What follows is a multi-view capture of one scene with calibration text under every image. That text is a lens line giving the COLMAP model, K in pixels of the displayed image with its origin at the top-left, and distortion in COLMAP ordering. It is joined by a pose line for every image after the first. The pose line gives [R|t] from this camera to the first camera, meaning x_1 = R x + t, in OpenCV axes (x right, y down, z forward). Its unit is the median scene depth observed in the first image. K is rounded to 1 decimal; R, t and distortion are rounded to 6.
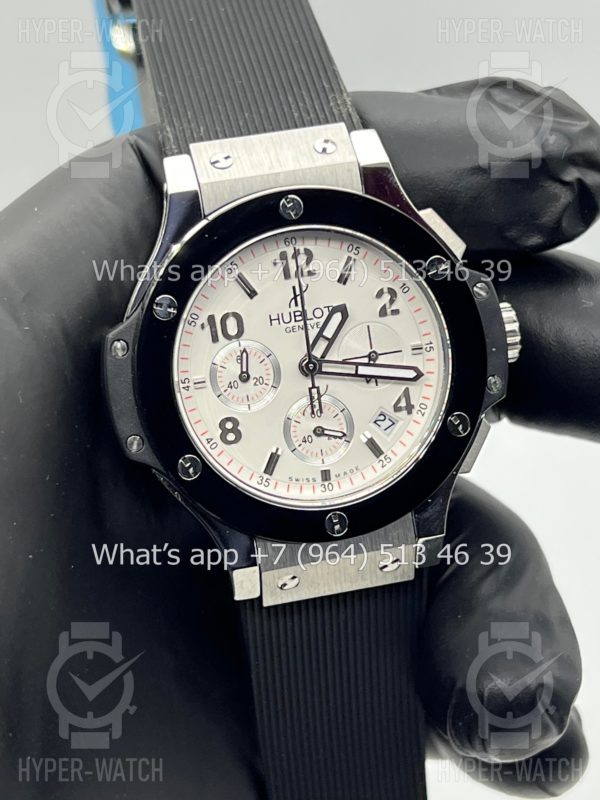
lens RADIAL K [[1908.8, 0, 296.0], [0, 1908.8, 396.2], [0, 0, 1]] dist [0.276828, 0.000000]
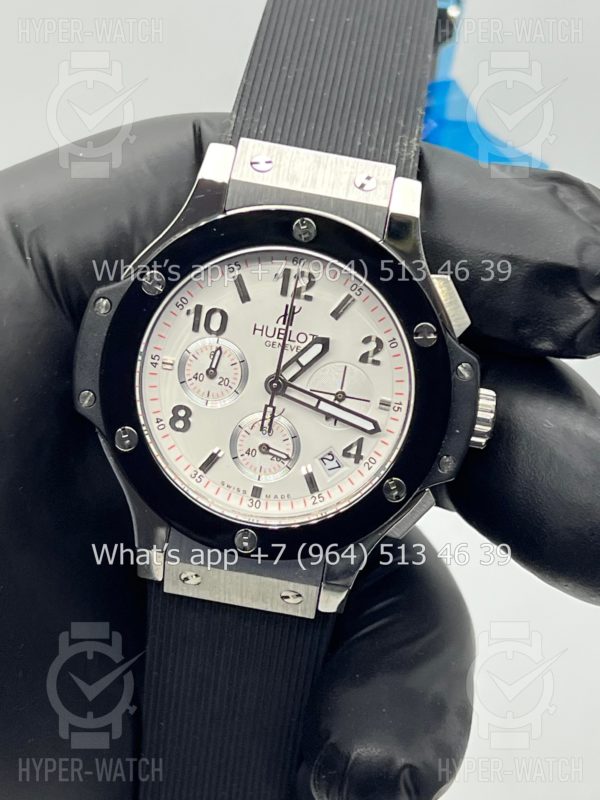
lens RADIAL K [[1908.8, 0, 308.0], [0, 1908.8, 407.5], [0, 0, 1]] dist [0.276828, 0.000000]
pose [[0.926152, 0.338385, -0.166548, 0.194274], [-0.331994, 0.940991, 0.065690, -0.076083], [0.178949, -0.005546, 0.983843, 0.011875]]
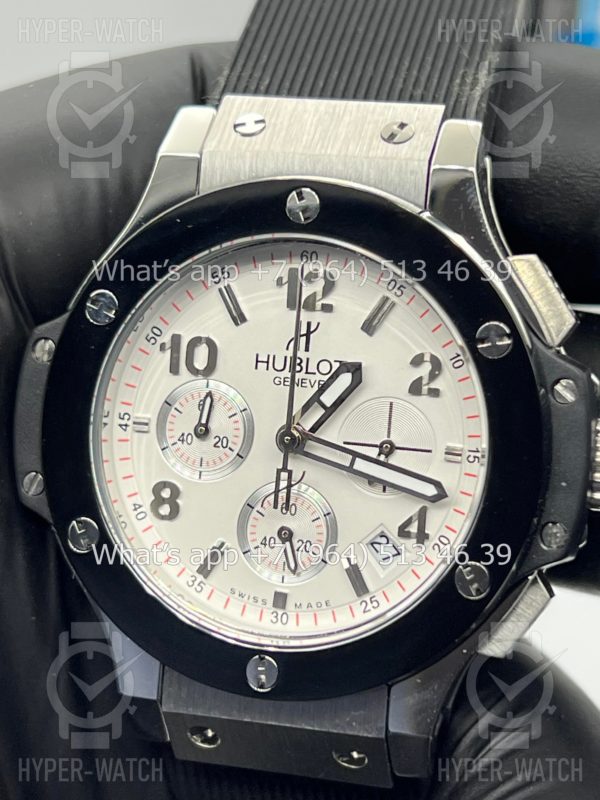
lens RADIAL K [[1908.8, 0, 295.8], [0, 1908.8, 396.5], [0, 0, 1]] dist [0.276828, 0.000000]
pose [[0.887687, 0.232816, -0.397252, 0.276777], [-0.238336, 0.970508, 0.036203, -0.055688], [0.393965, 0.062543, 0.916995, 0.369303]]
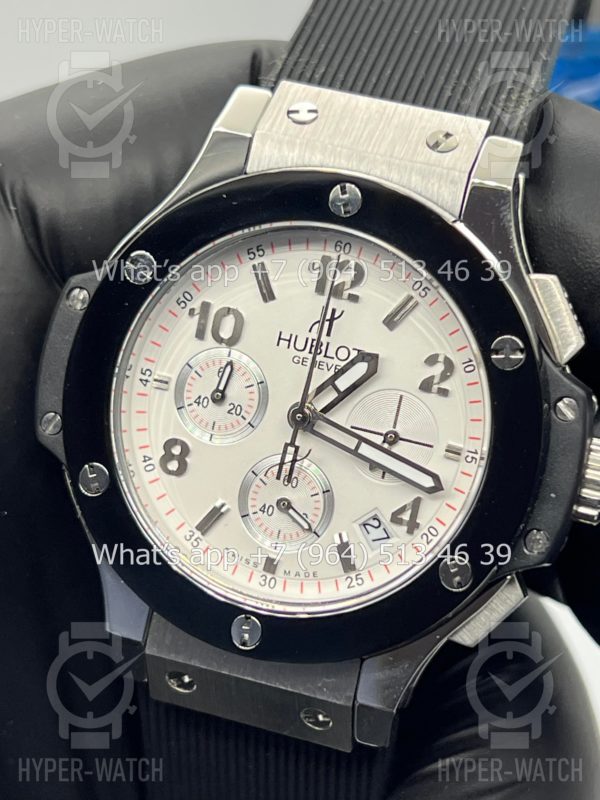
lens RADIAL K [[1908.8, 0, 302.0], [0, 1908.8, 394.5], [0, 0, 1]] dist [0.276828, 0.000000]
pose [[0.857552, 0.367344, -0.360088, 0.263722], [-0.369266, 0.926961, 0.066229, -0.071181], [0.358116, 0.076173, 0.930565, 0.324943]]
